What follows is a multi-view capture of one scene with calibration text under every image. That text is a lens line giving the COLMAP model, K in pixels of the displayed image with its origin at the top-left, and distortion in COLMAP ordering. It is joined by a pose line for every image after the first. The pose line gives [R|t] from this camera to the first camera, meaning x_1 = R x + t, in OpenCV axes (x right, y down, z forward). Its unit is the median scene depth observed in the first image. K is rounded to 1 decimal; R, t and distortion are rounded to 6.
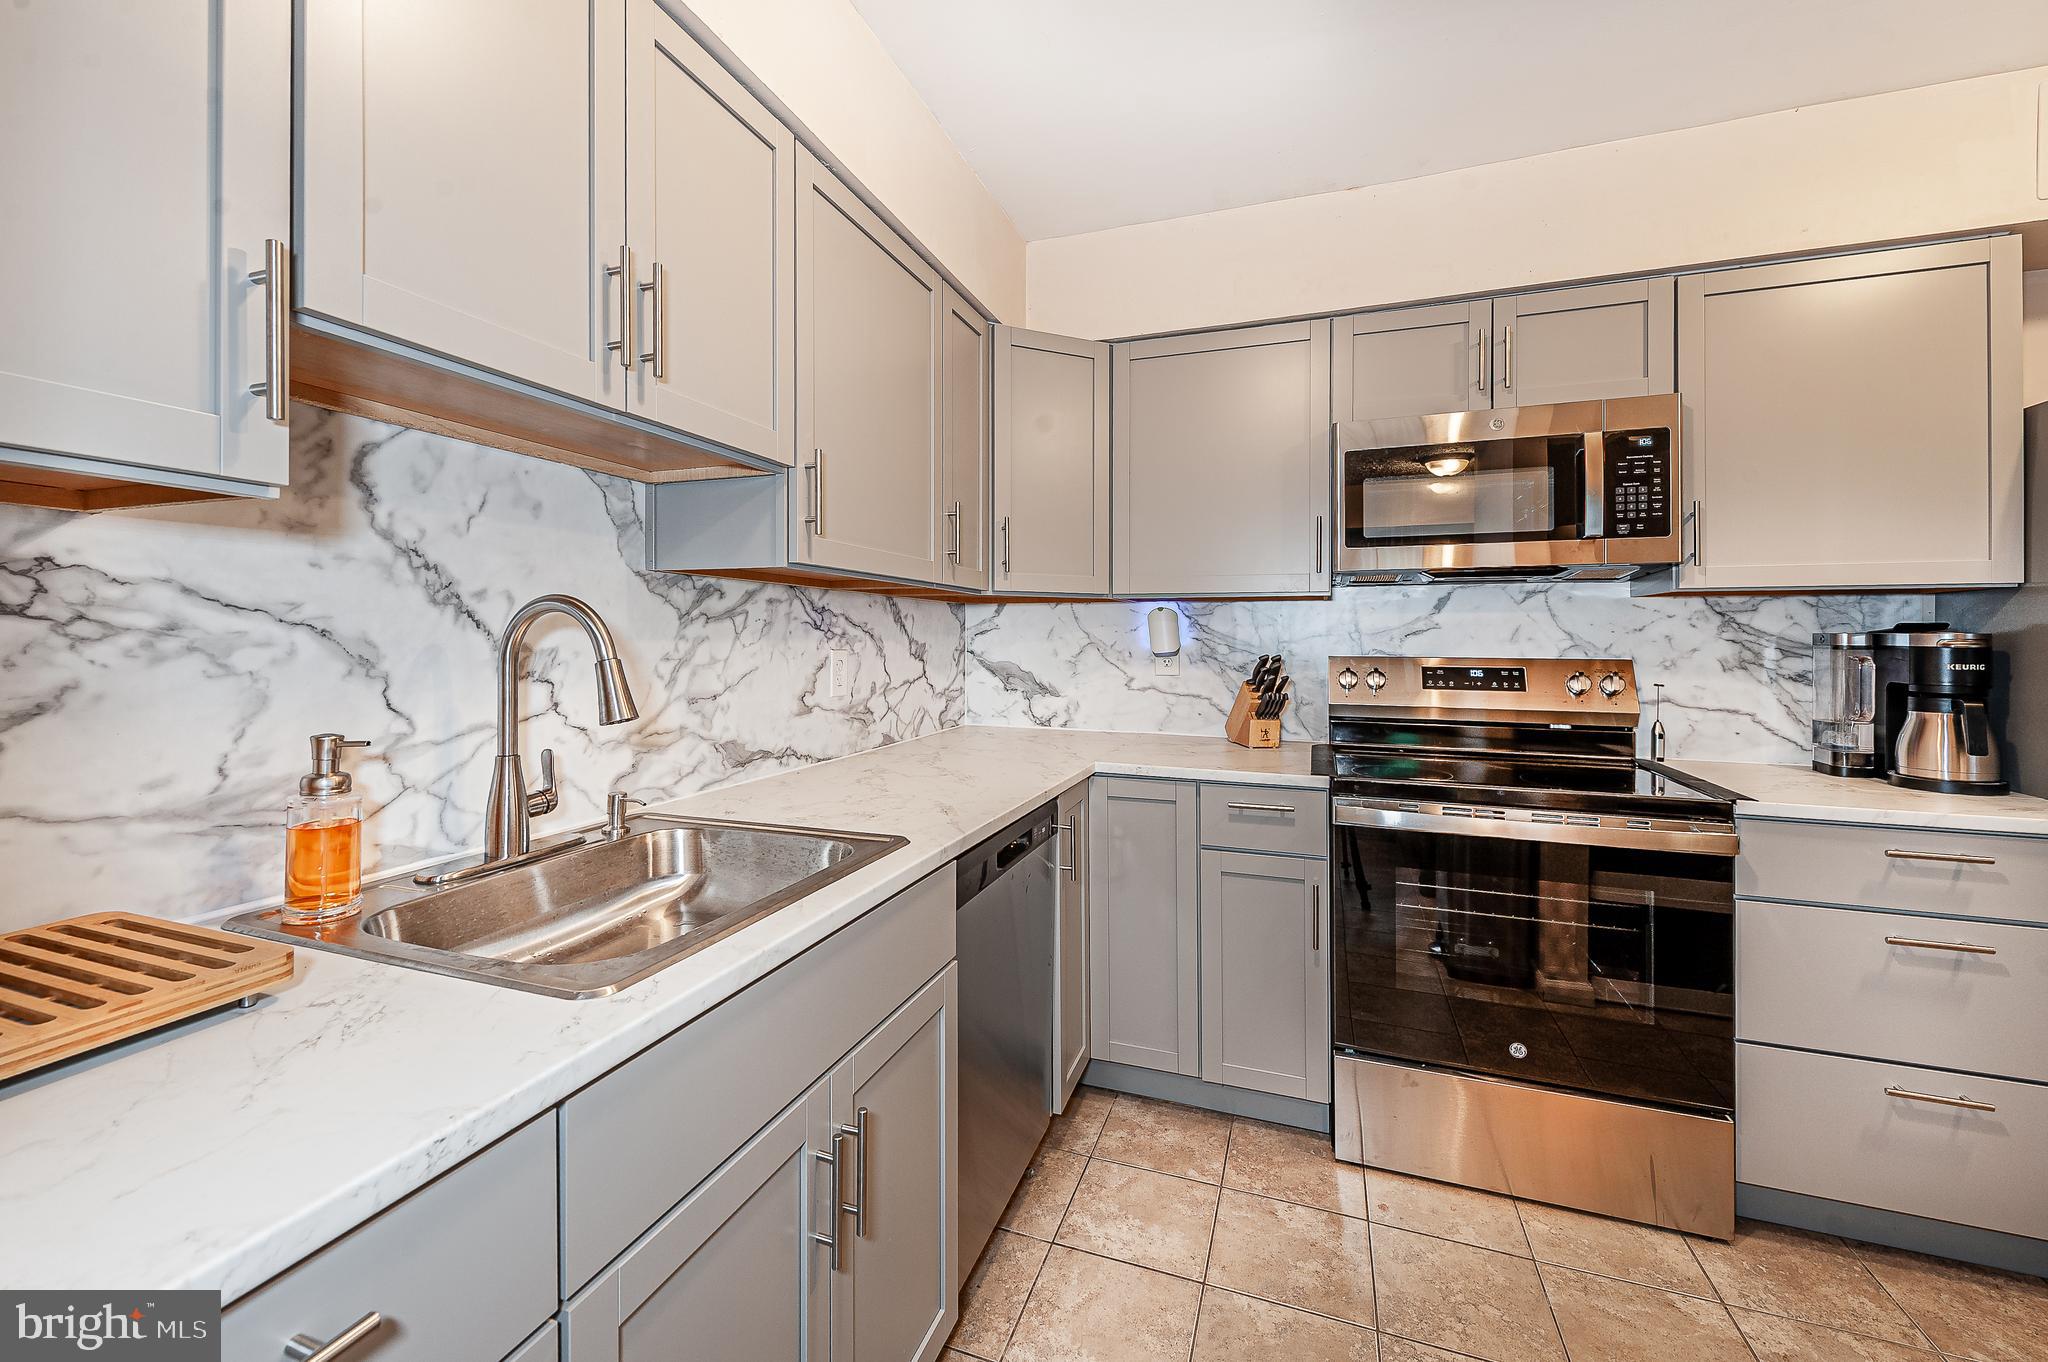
lens RADIAL K [[810.3, 0, 1021.3], [0, 810.3, 594.0], [0, 0, 1]] dist [0.006637, -0.000293]
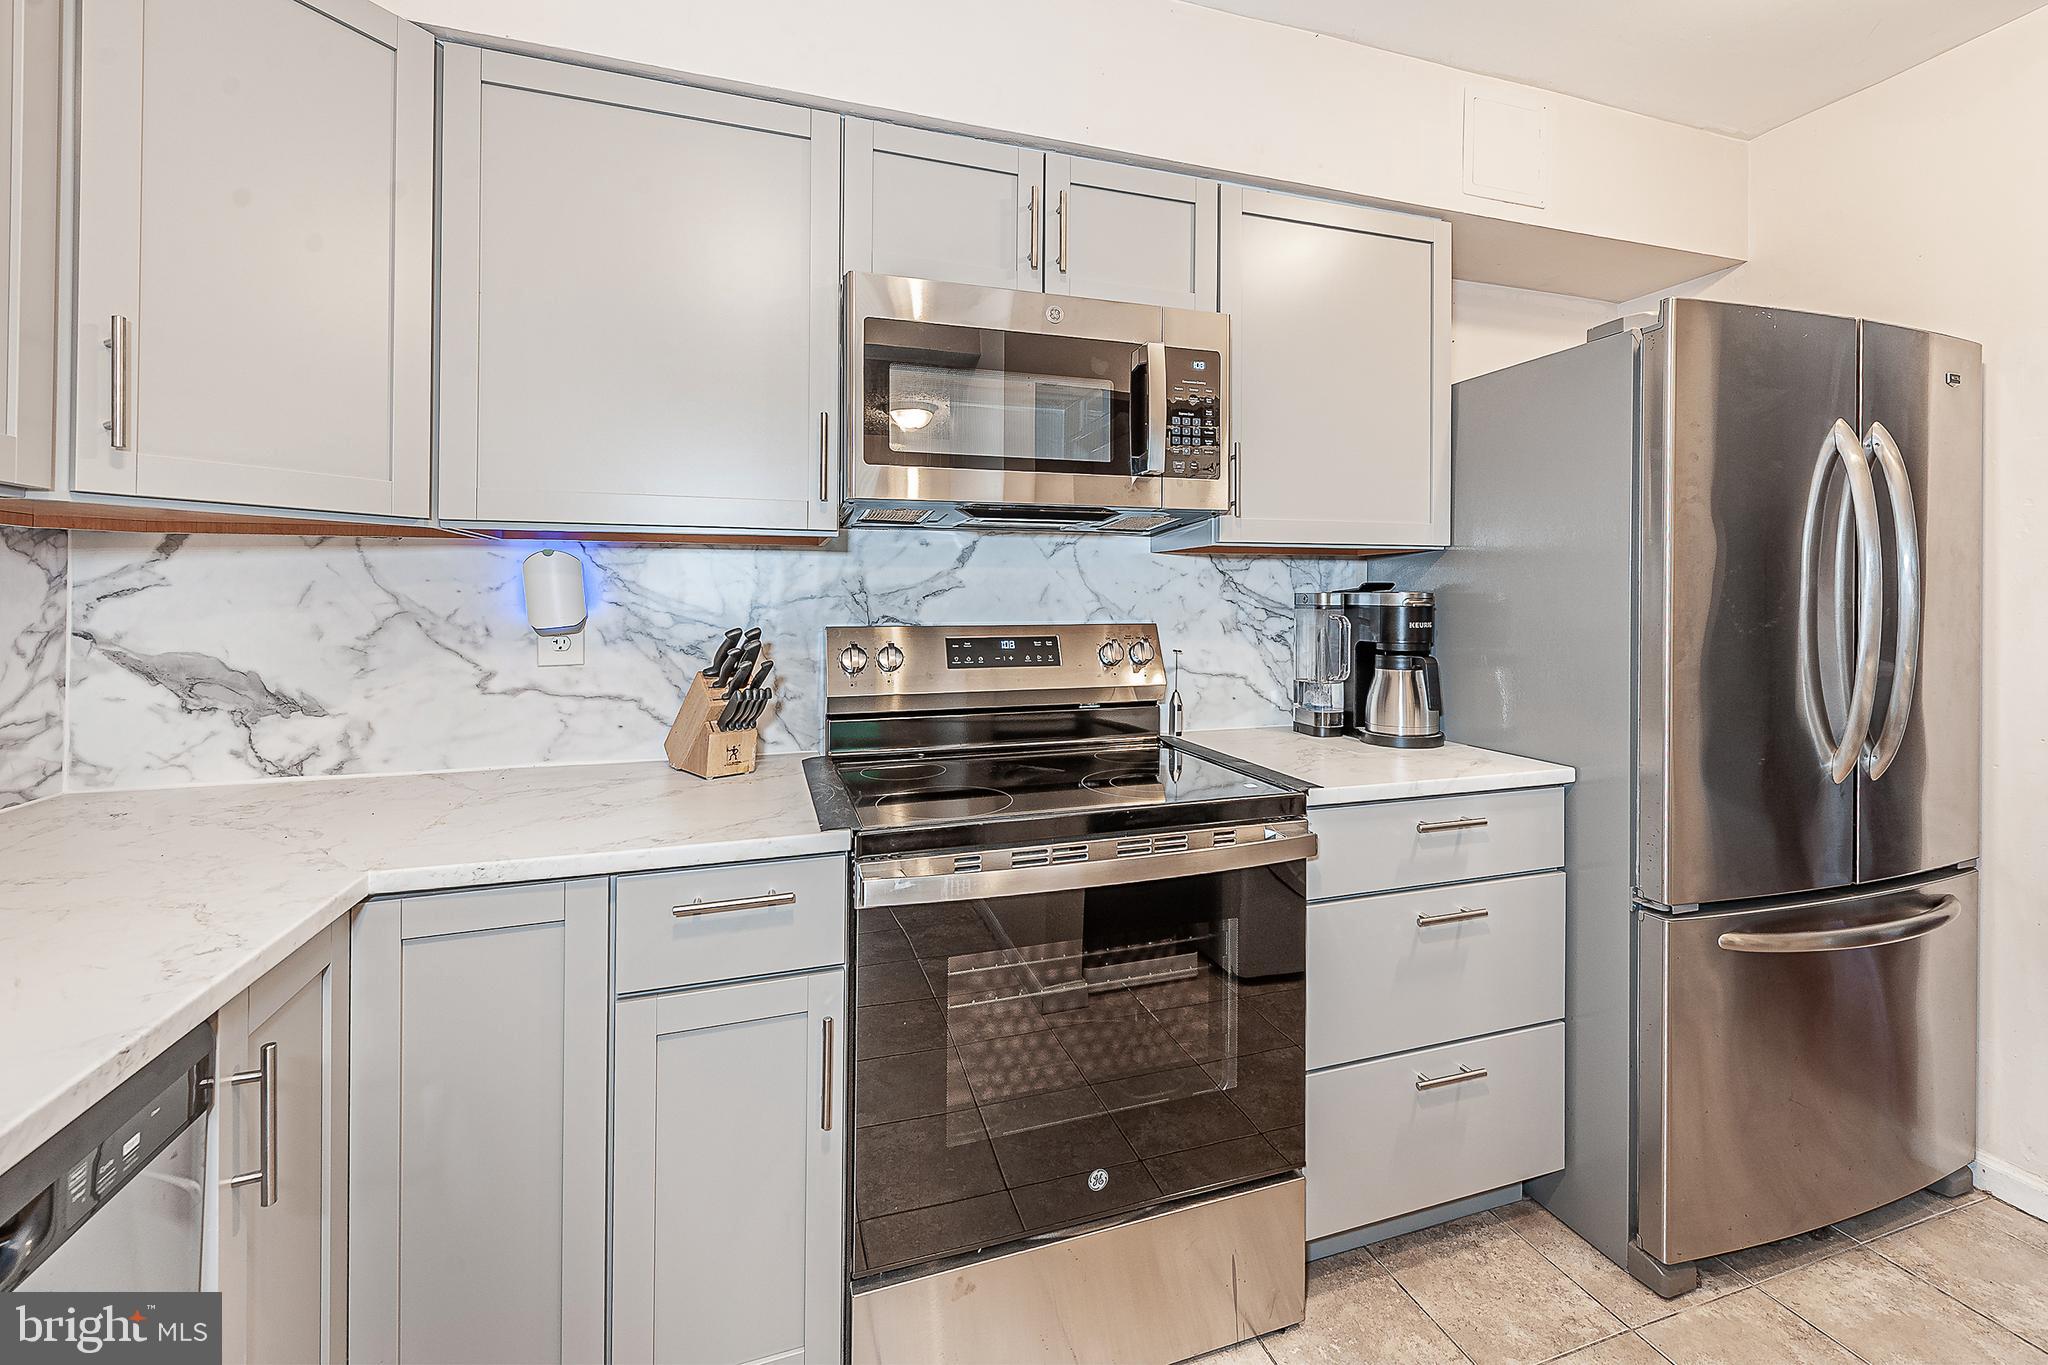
lens RADIAL K [[810.3, 0, 1021.3], [0, 810.3, 595.5], [0, 0, 1]] dist [0.006637, -0.000293]
pose [[0.785031, -0.001494, 0.619455, 0.096893], [-0.028127, 0.998880, 0.038054, 0.022121], [-0.618818, -0.047297, 0.784110, 0.417501]]
